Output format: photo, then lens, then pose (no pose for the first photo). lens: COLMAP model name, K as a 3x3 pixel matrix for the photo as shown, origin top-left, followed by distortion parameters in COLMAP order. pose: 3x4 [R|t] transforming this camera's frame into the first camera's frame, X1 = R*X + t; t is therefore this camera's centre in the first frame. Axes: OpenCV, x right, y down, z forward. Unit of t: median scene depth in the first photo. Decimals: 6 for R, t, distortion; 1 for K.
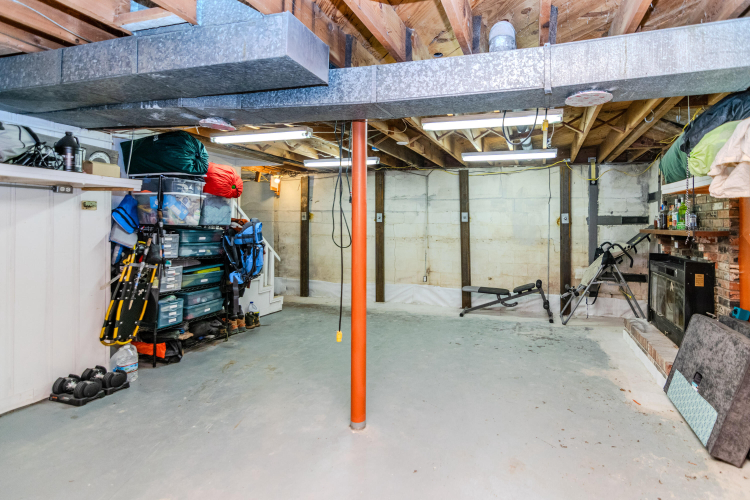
lens RADIAL K [[379.0, 0, 437.1], [0, 379.0, 220.3], [0, 0, 1]] dist [-0.000647, 0.000012]
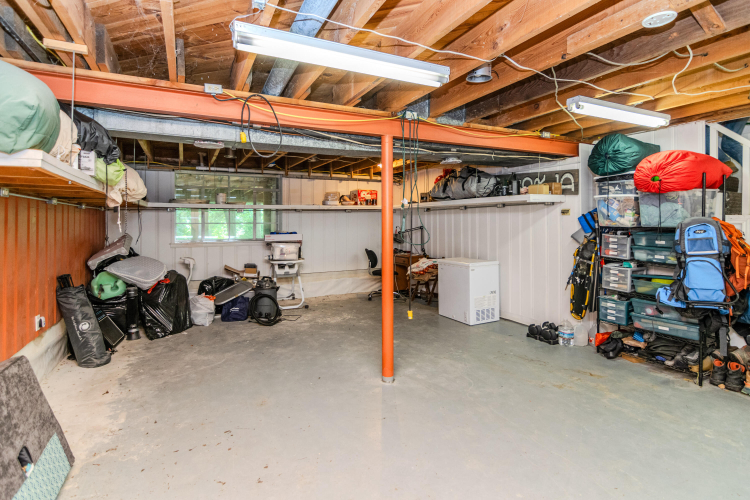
lens RADIAL K [[372.9, 0, 370.9], [0, 372.9, 215.7], [0, 0, 1]] dist [-0.004373, -0.000530]
pose [[-0.752711, -0.019503, -0.658063, 0.345691], [0.001728, 0.999499, -0.031599, 0.010684], [0.658349, -0.024922, -0.752300, 0.977061]]
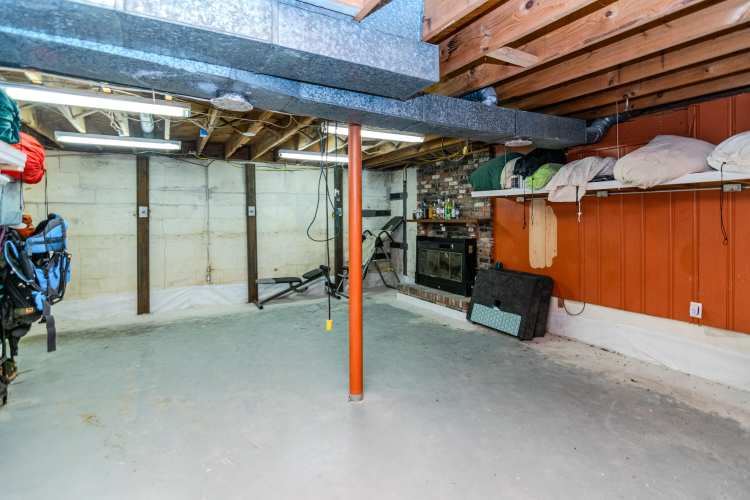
lens RADIAL K [[369.6, 0, 376.1], [0, 369.6, 223.2], [0, 0, 1]] dist [0.000300, -0.000381]
pose [[0.712577, -0.025819, 0.701118, -0.466050], [0.007210, 0.999539, 0.029481, -0.003827], [-0.701556, -0.015952, 0.712435, 0.093885]]
